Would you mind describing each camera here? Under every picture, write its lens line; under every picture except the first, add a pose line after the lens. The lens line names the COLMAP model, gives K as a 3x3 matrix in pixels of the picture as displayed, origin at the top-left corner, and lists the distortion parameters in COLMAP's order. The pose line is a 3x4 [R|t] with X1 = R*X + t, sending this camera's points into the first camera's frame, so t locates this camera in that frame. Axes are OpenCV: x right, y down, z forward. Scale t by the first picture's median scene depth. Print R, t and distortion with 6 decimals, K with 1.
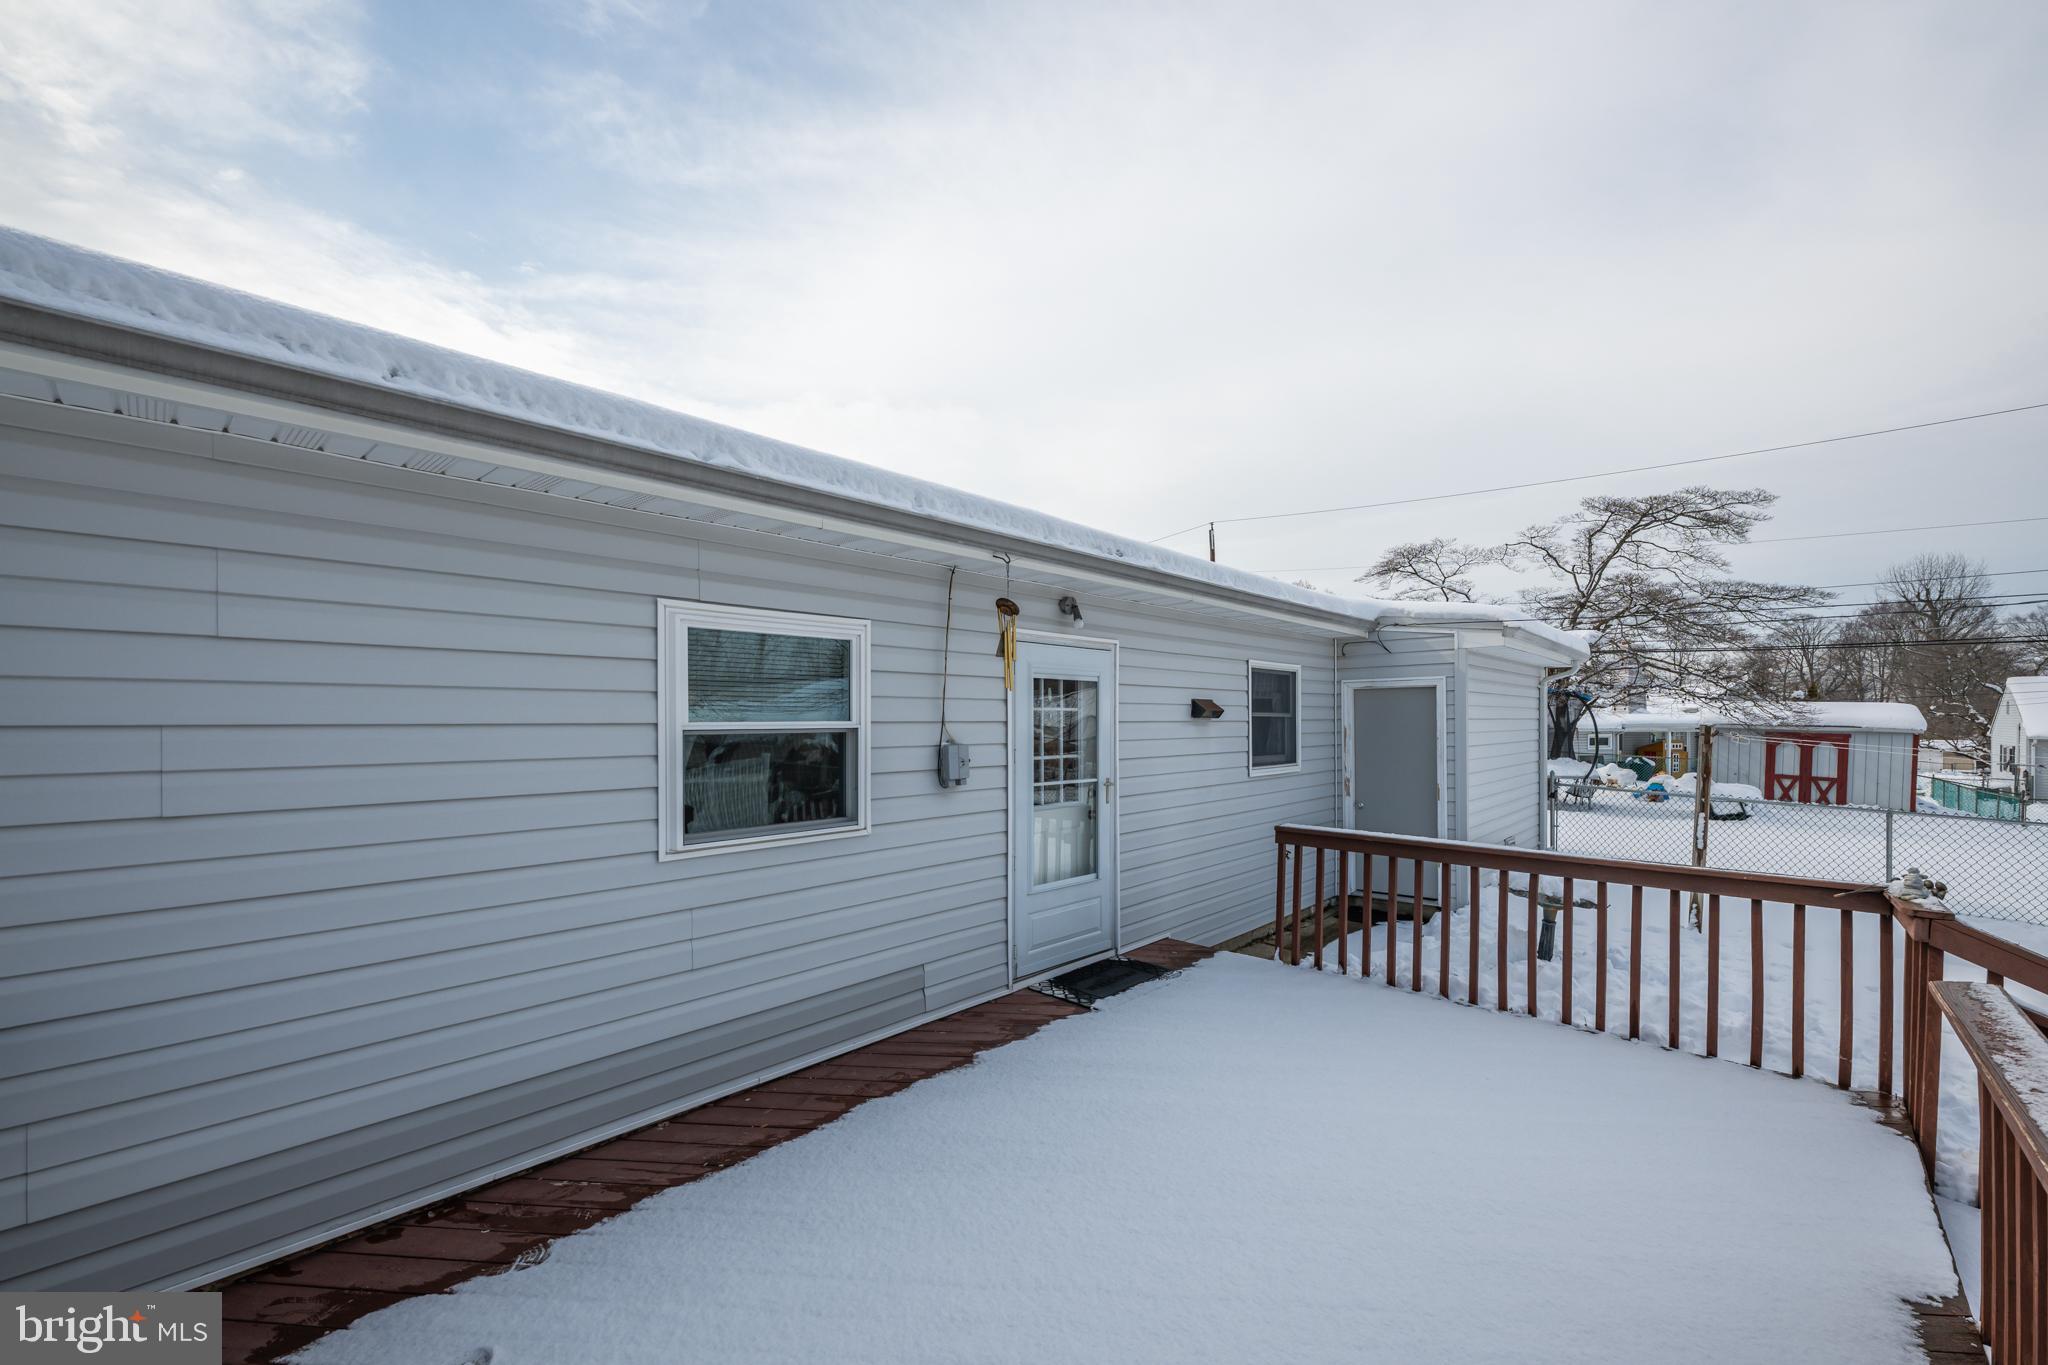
lens RADIAL K [[805.8, 0, 1048.8], [0, 805.8, 722.9], [0, 0, 1]] dist [0.008451, 0.000096]
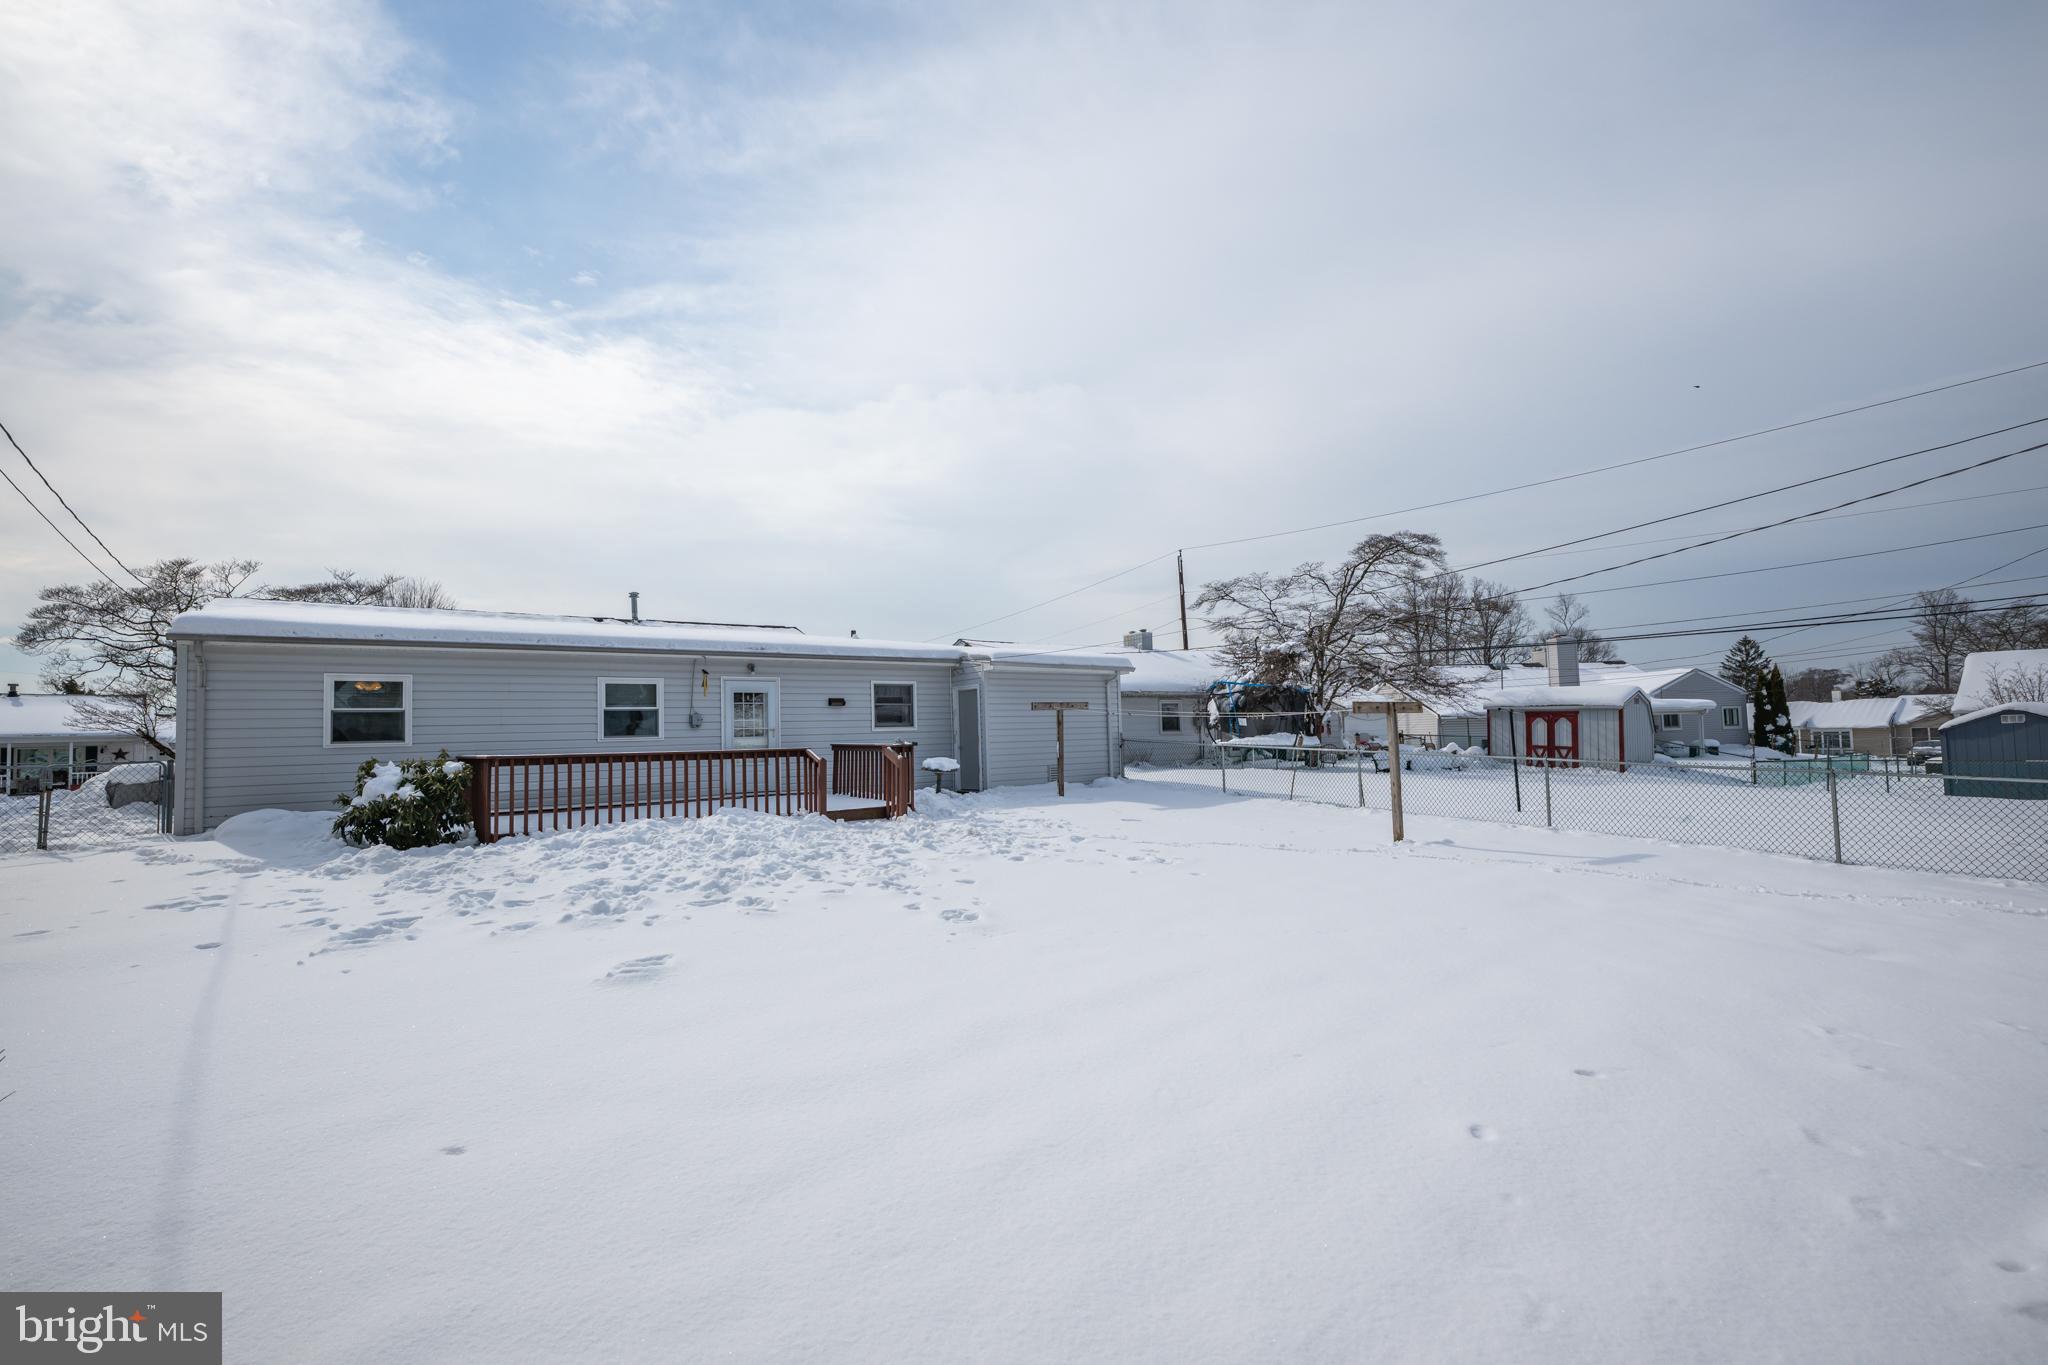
lens RADIAL K [[909.8, 0, 1080.0], [0, 909.8, 693.2], [0, 0, 1]] dist [0.012164, 0.000770]
pose [[0.995276, -0.031186, -0.091945, 1.431647], [0.027030, 0.998571, -0.046104, 0.124464], [0.093252, 0.043401, 0.994696, -2.031710]]
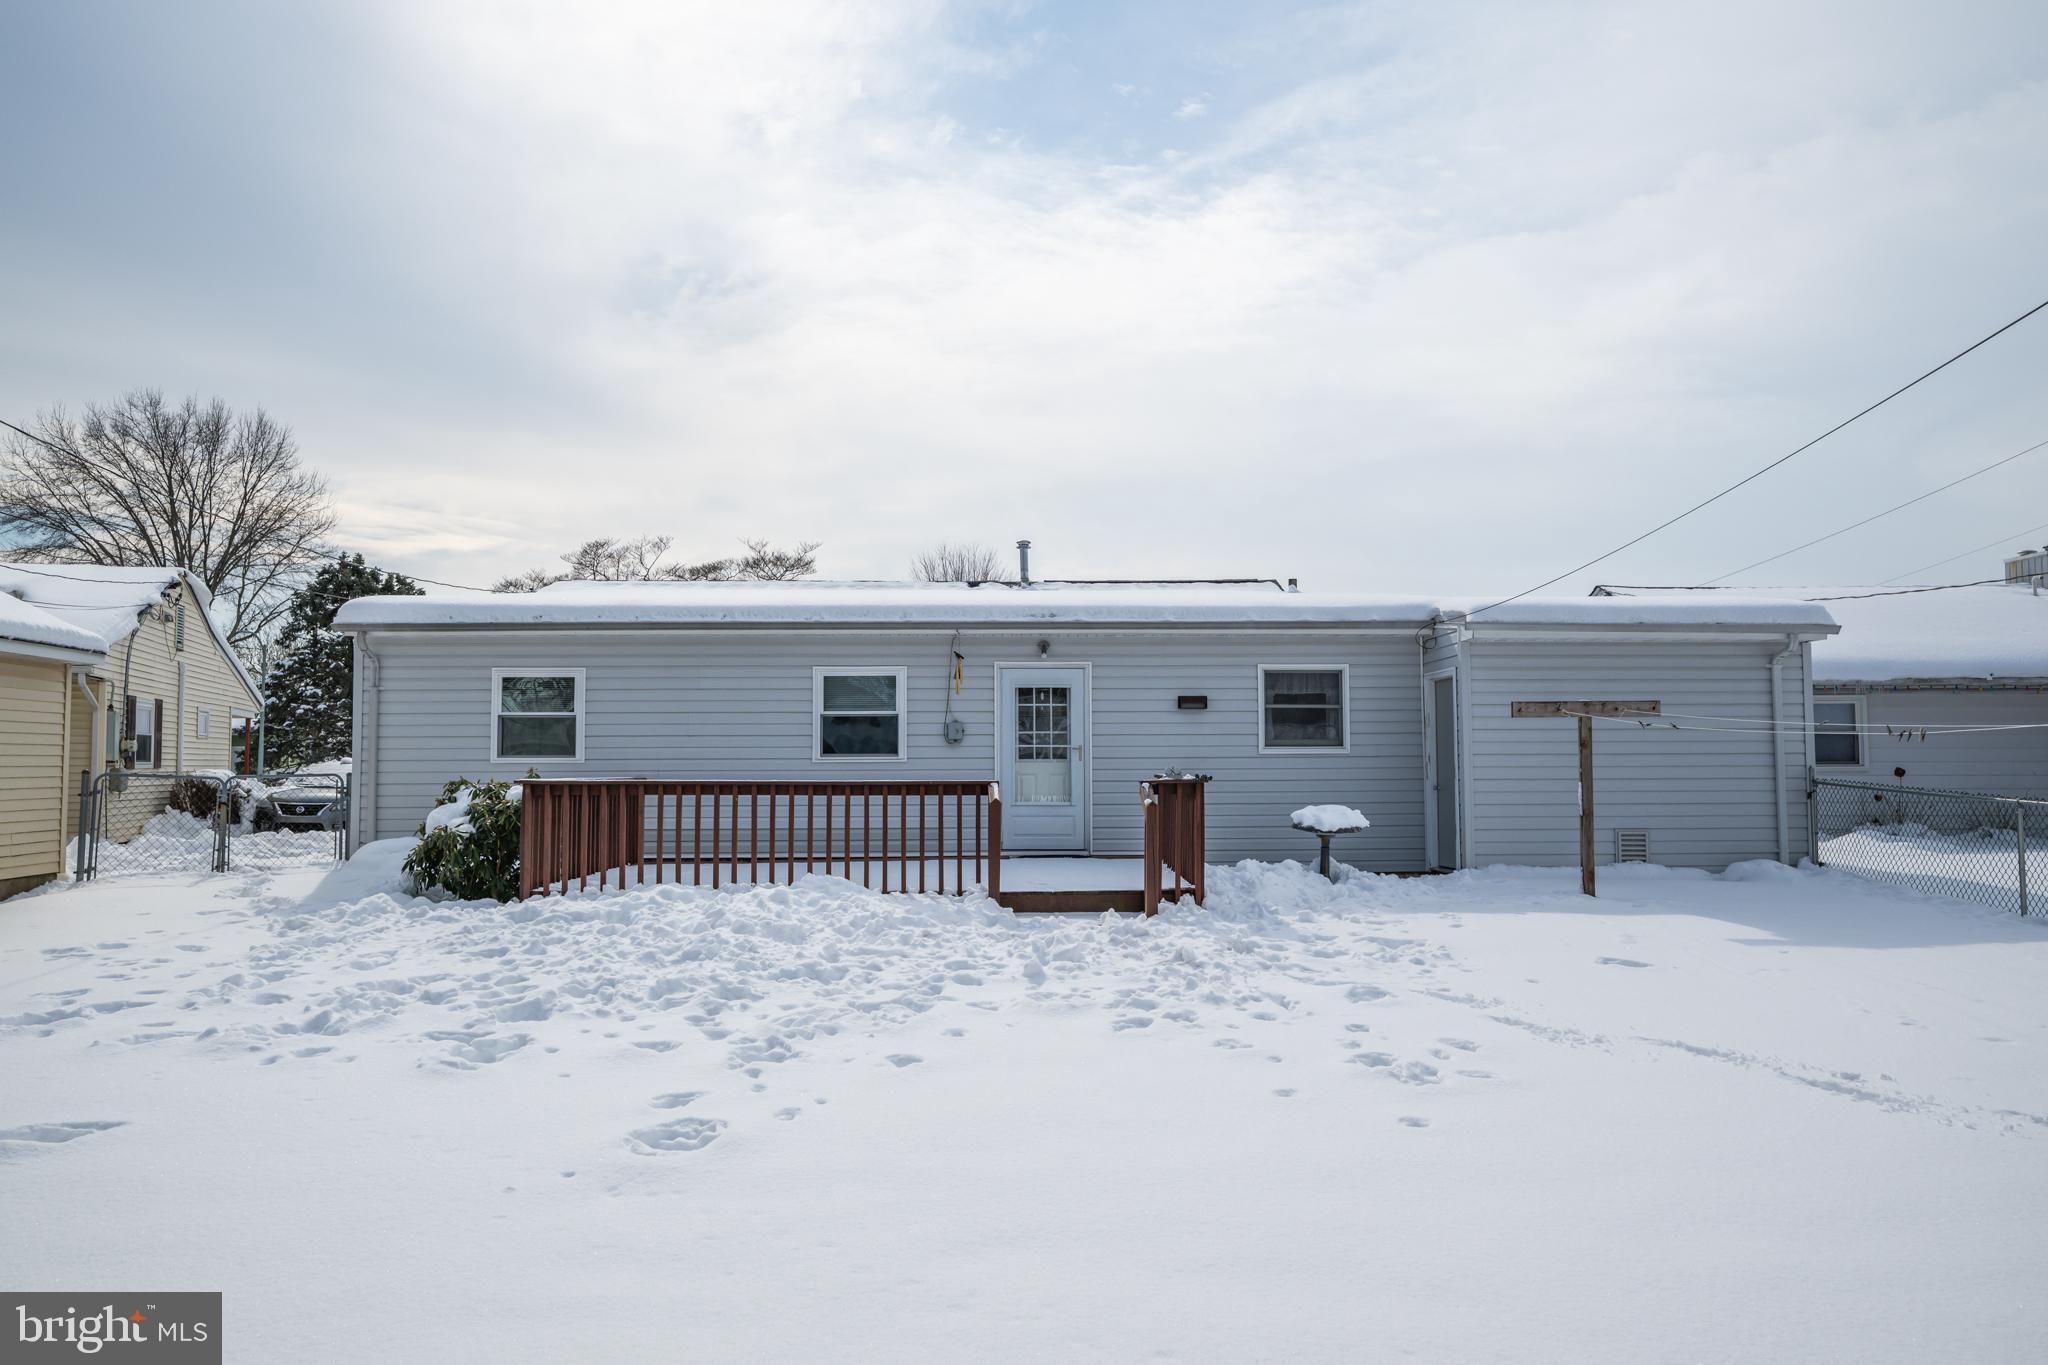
lens RADIAL K [[1436.5, 0, 1023.3], [0, 1436.5, 698.0], [0, 0, 1]] dist [0.008165, -0.002309]
pose [[0.741140, -0.035962, -0.670387, 2.019219], [0.003083, 0.998736, -0.050168, 0.121611], [0.671343, 0.035114, 0.740314, -1.297500]]
